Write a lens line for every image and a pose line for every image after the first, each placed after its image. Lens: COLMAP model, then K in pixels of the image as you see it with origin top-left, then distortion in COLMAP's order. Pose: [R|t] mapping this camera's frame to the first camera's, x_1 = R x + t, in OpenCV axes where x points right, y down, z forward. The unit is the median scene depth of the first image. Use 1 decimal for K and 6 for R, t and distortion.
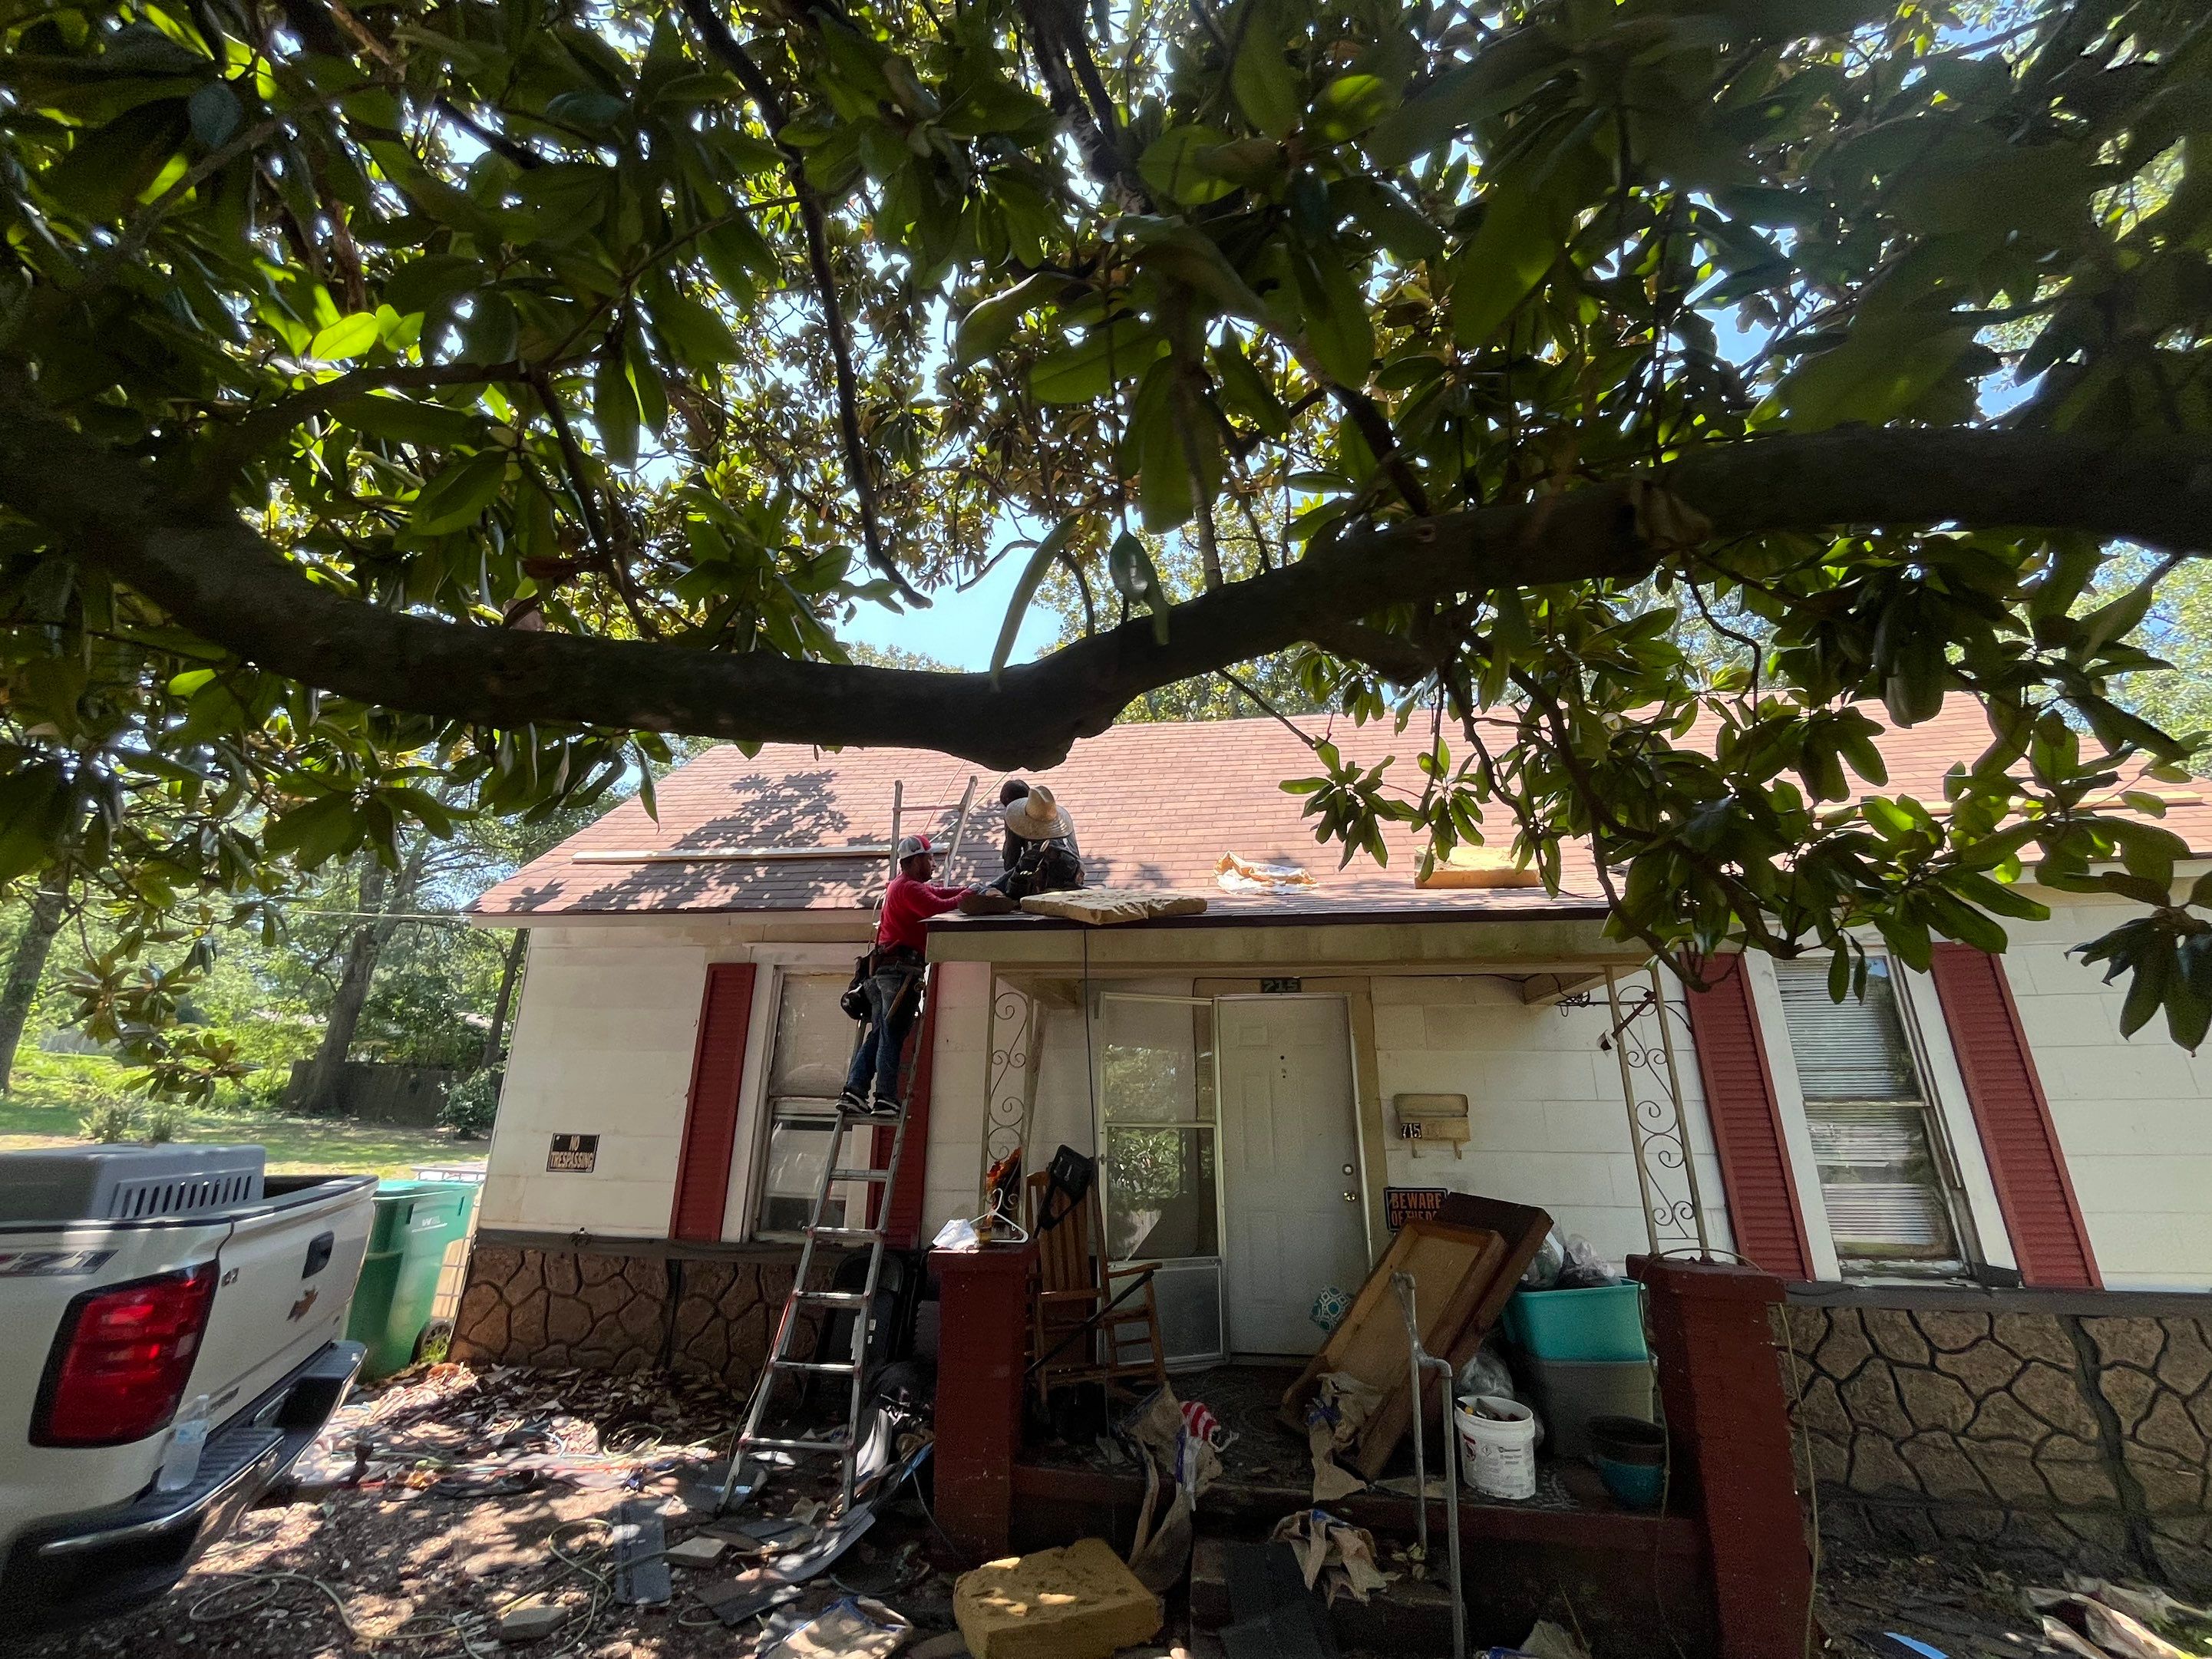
lens RADIAL K [[887.1, 0, 1106.0], [0, 887.1, 829.5], [0, 0, 1]] dist [0.001801, 0.000086]
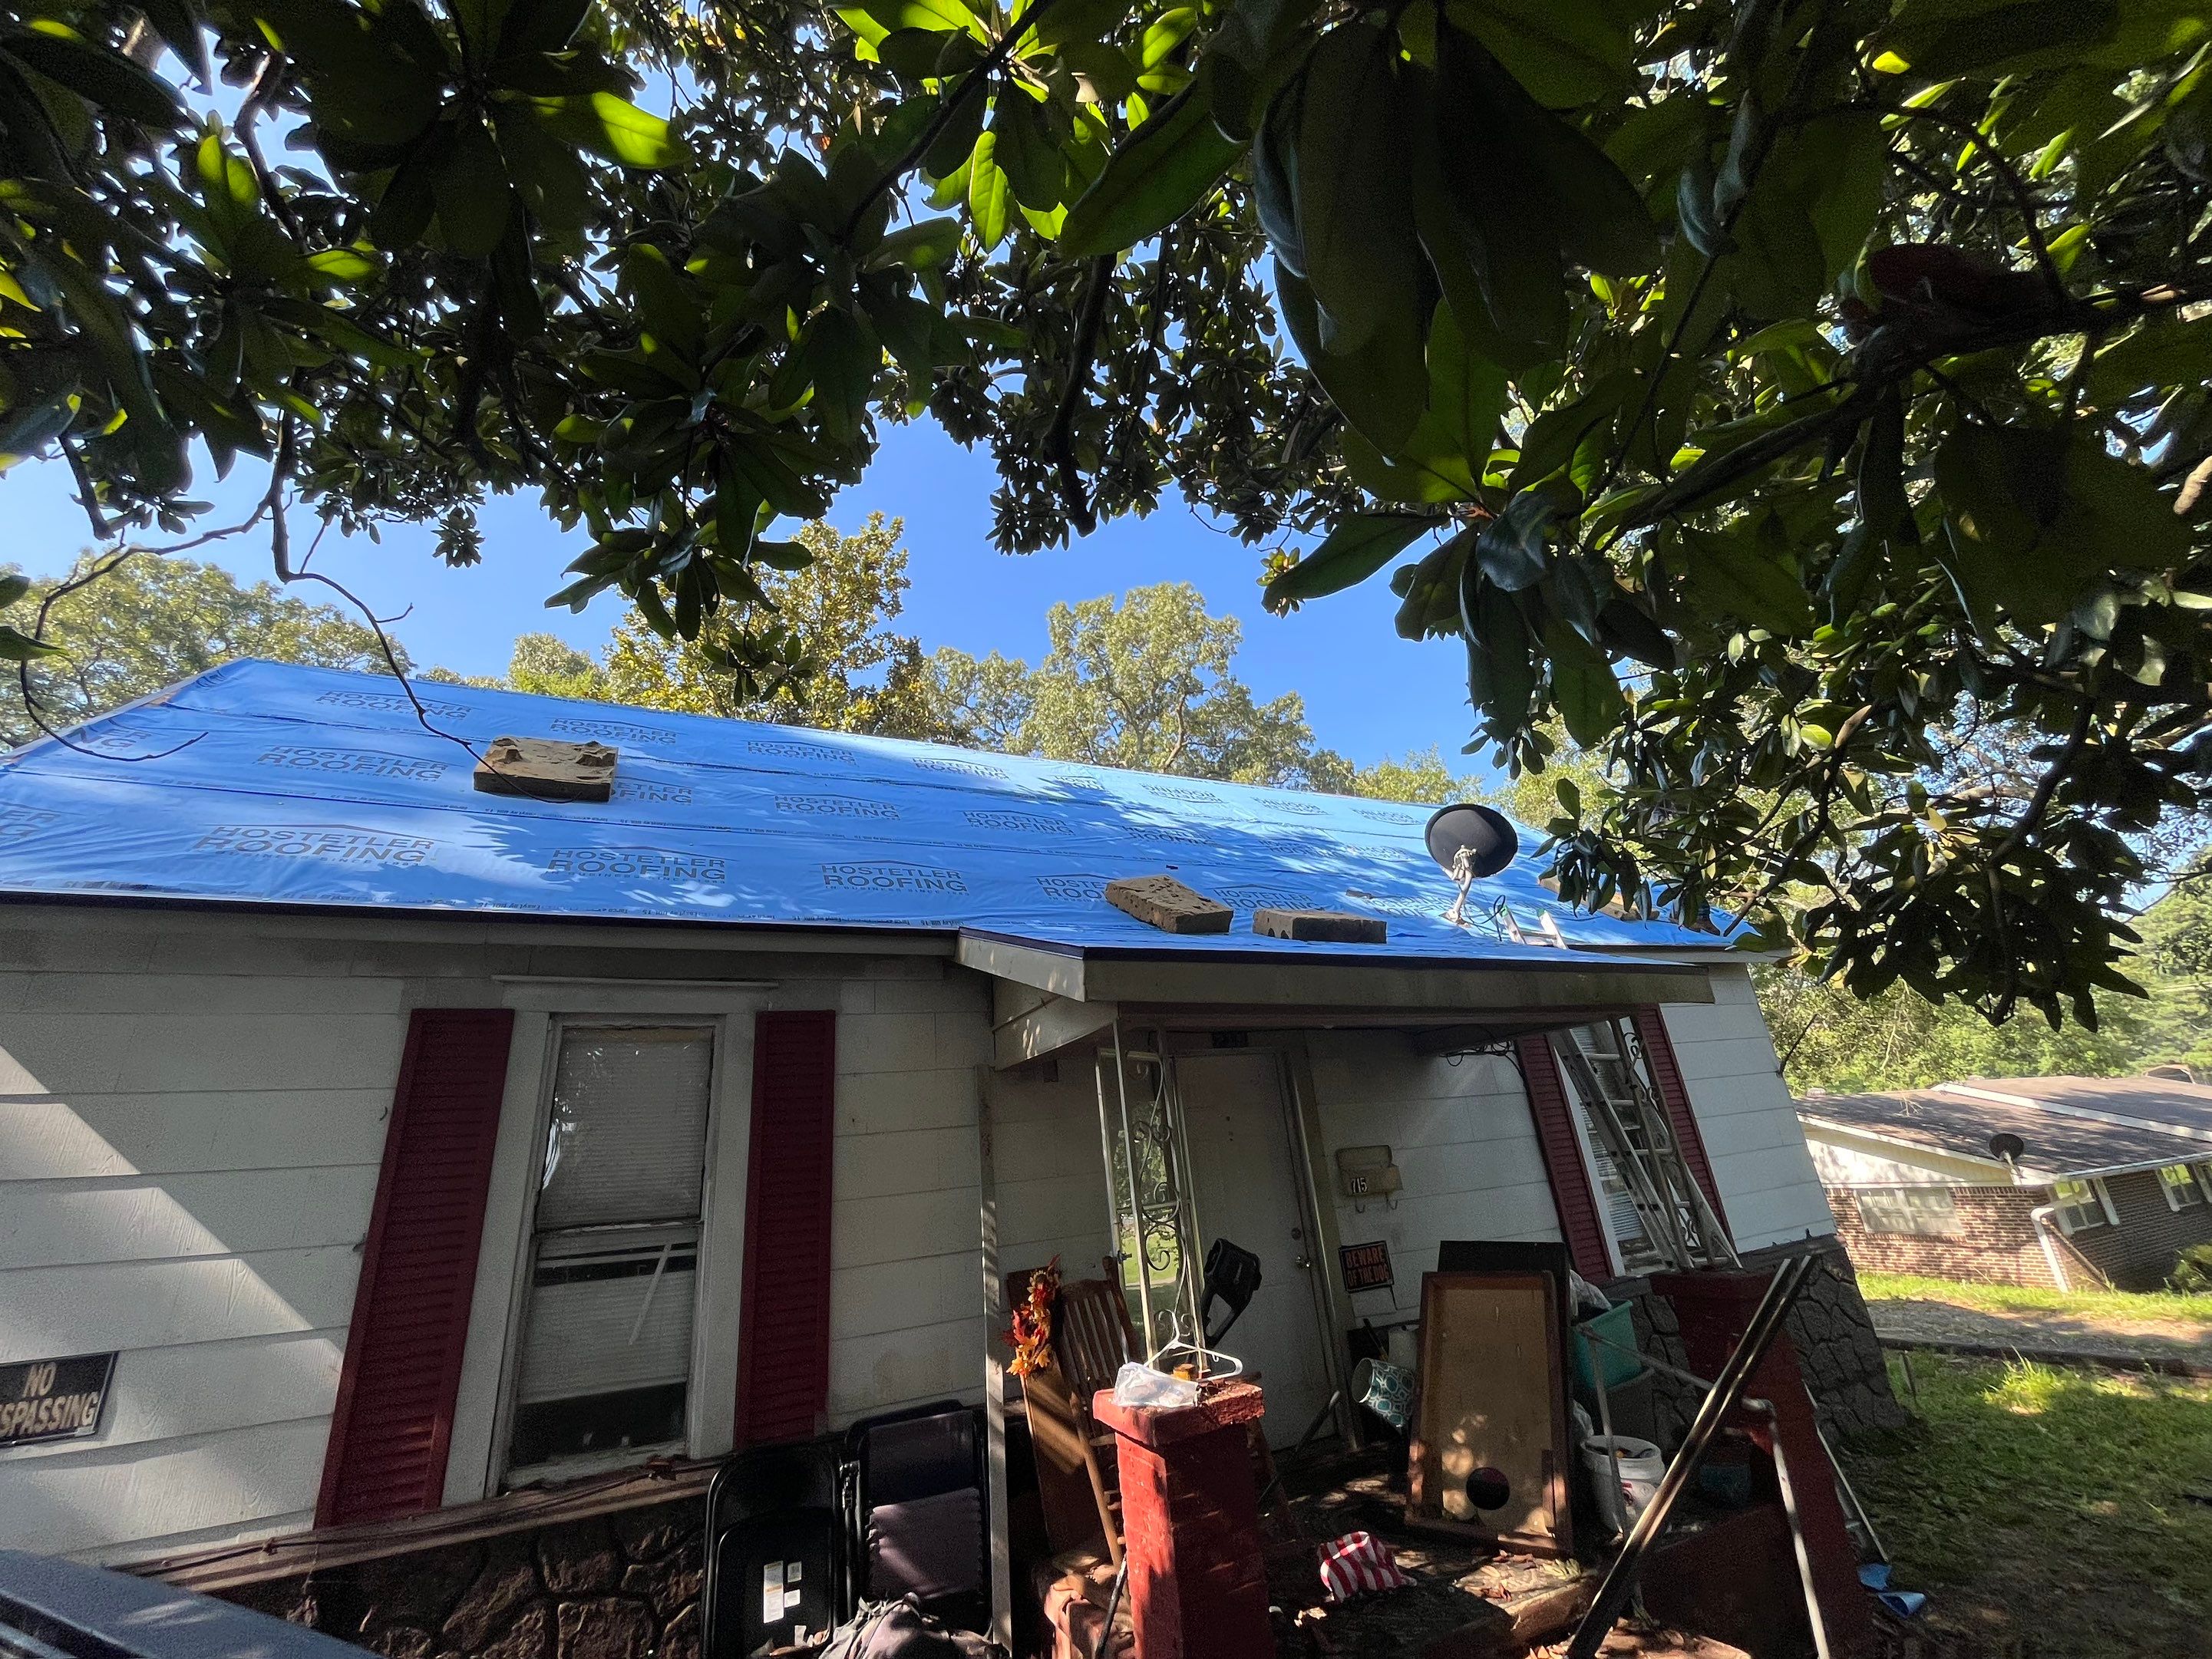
lens RADIAL K [[887.1, 0, 1106.0], [0, 887.1, 829.5], [0, 0, 1]] dist [0.001801, 0.000086]
pose [[0.831866, 0.124070, 0.540931, -0.435135], [-0.082009, 0.991471, -0.101291, 0.061450], [-0.548884, 0.039899, 0.834946, 0.279940]]
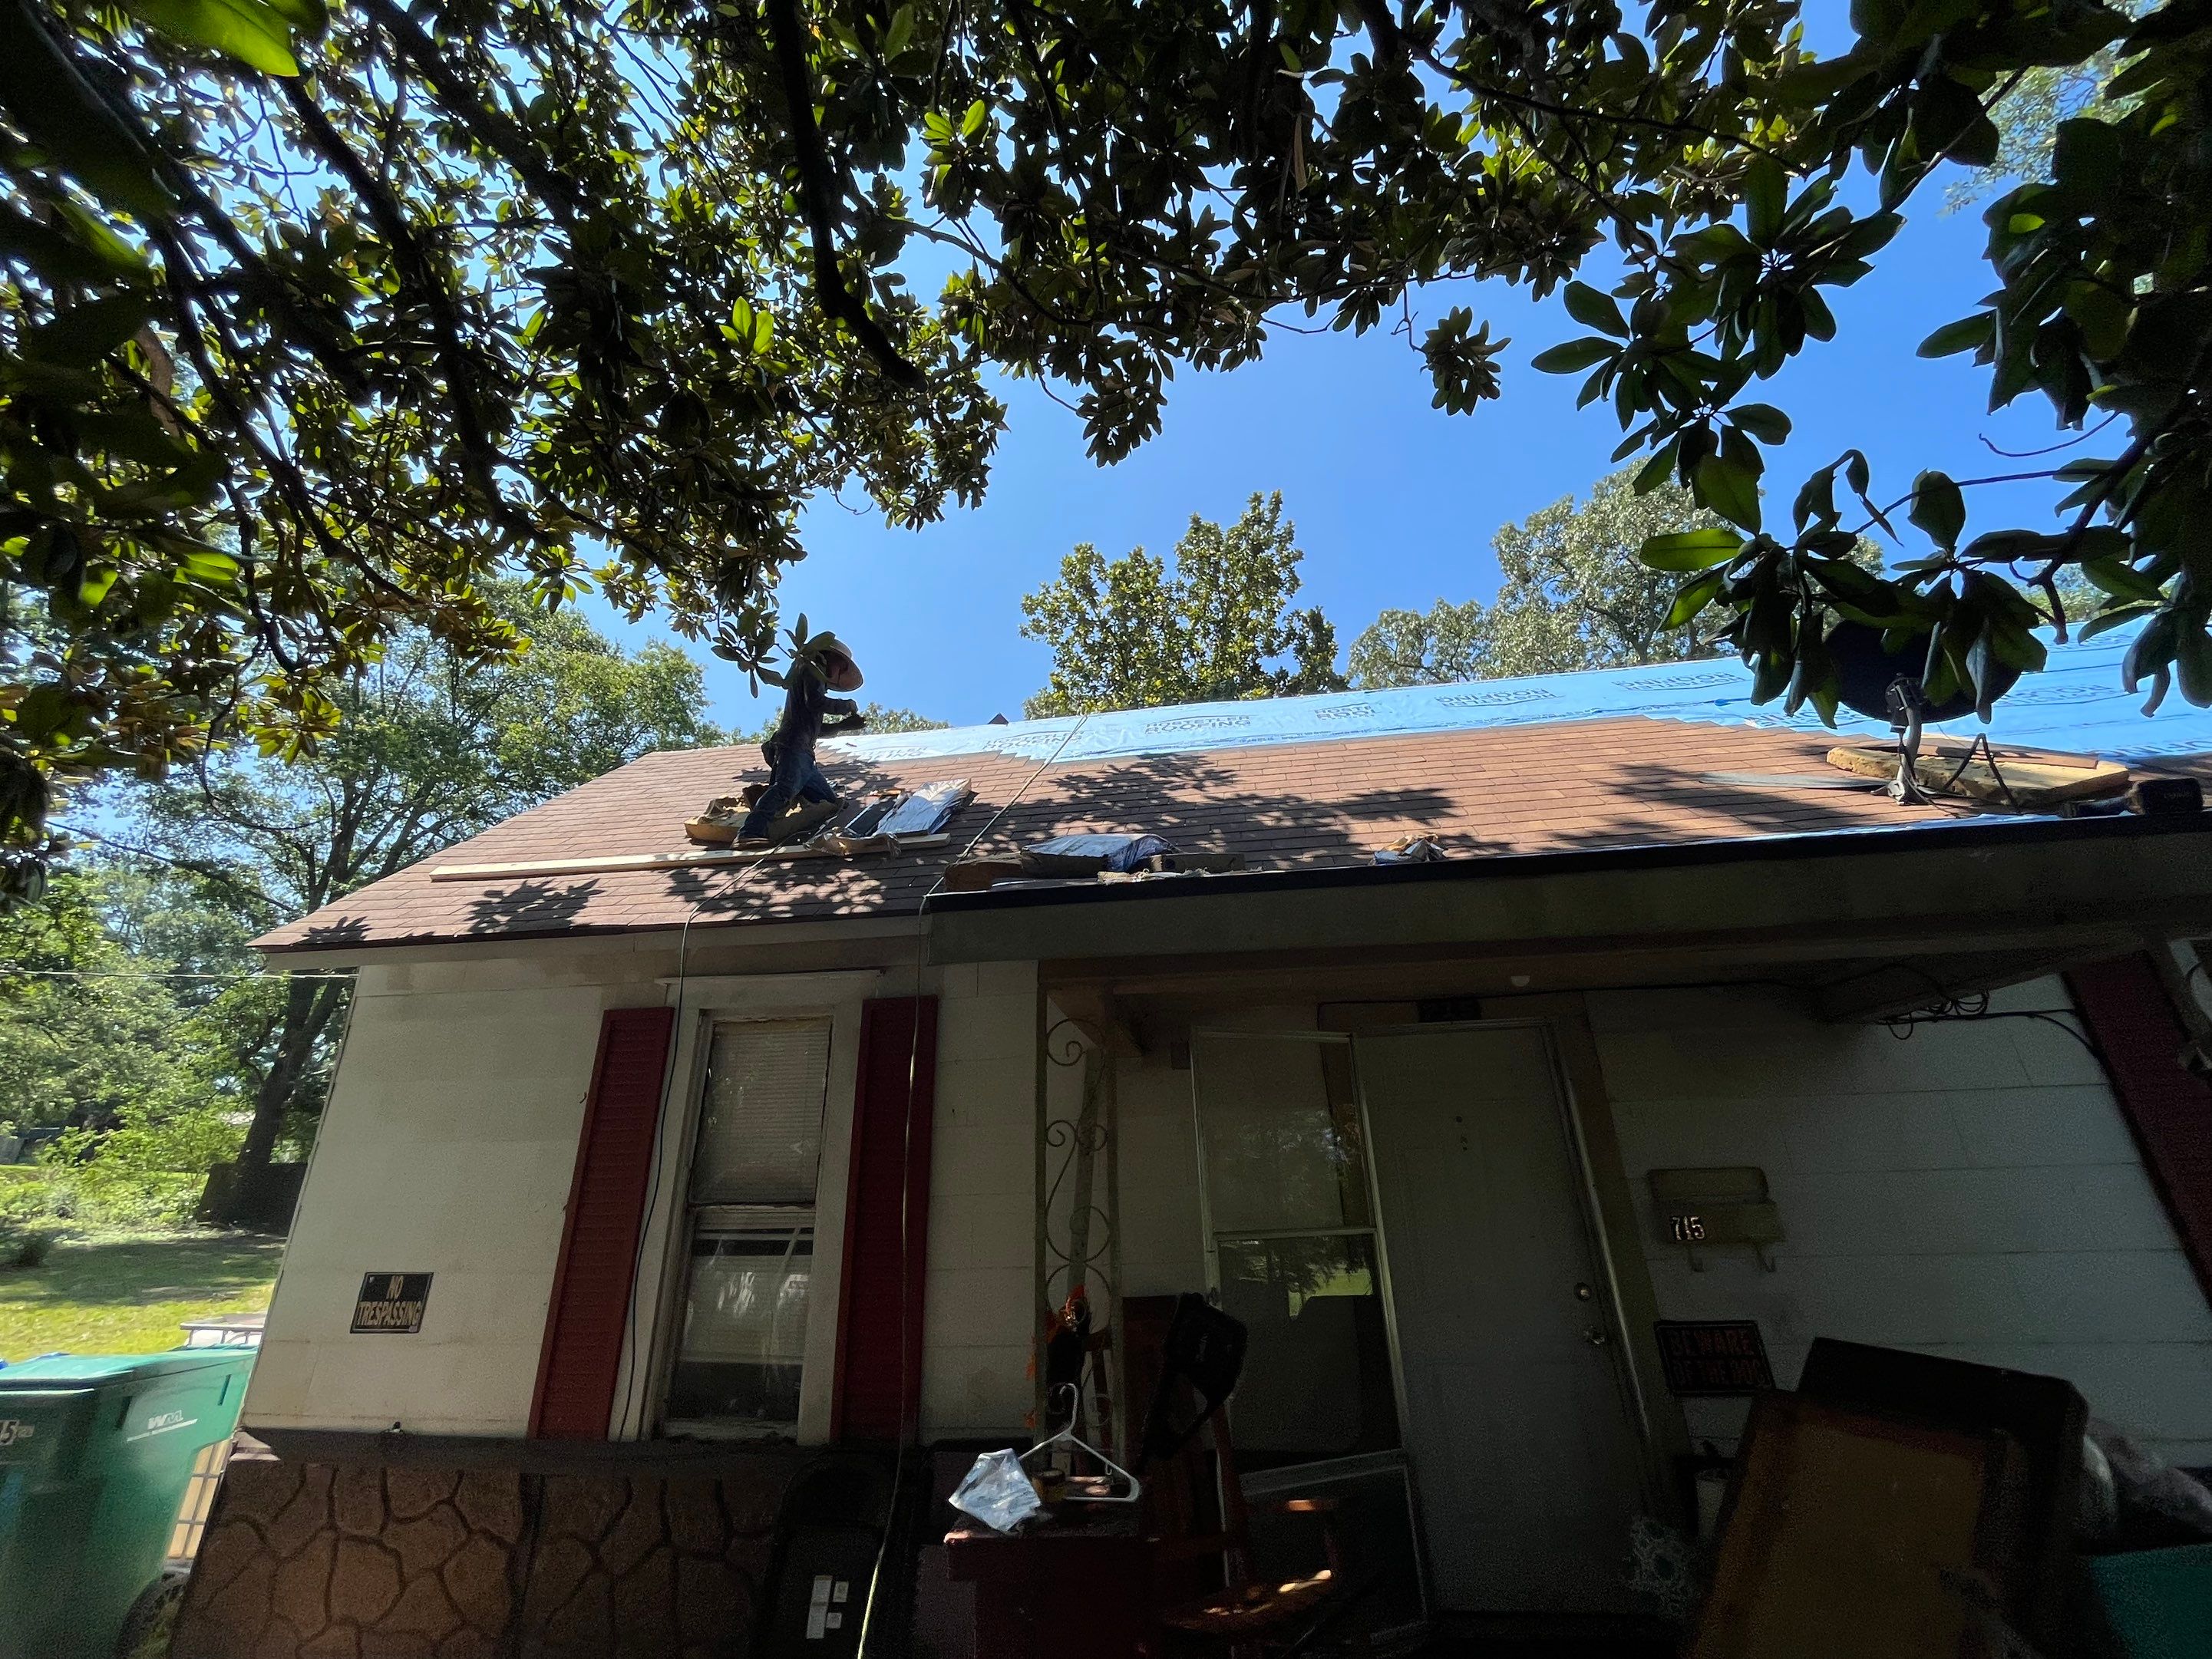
lens RADIAL K [[887.1, 0, 1106.0], [0, 887.1, 829.5], [0, 0, 1]] dist [0.001801, 0.000086]
pose [[0.999408, -0.029069, 0.018399, -0.071087], [0.030331, 0.996907, -0.072508, 0.079314], [-0.016234, 0.073023, 0.997198, 0.316997]]
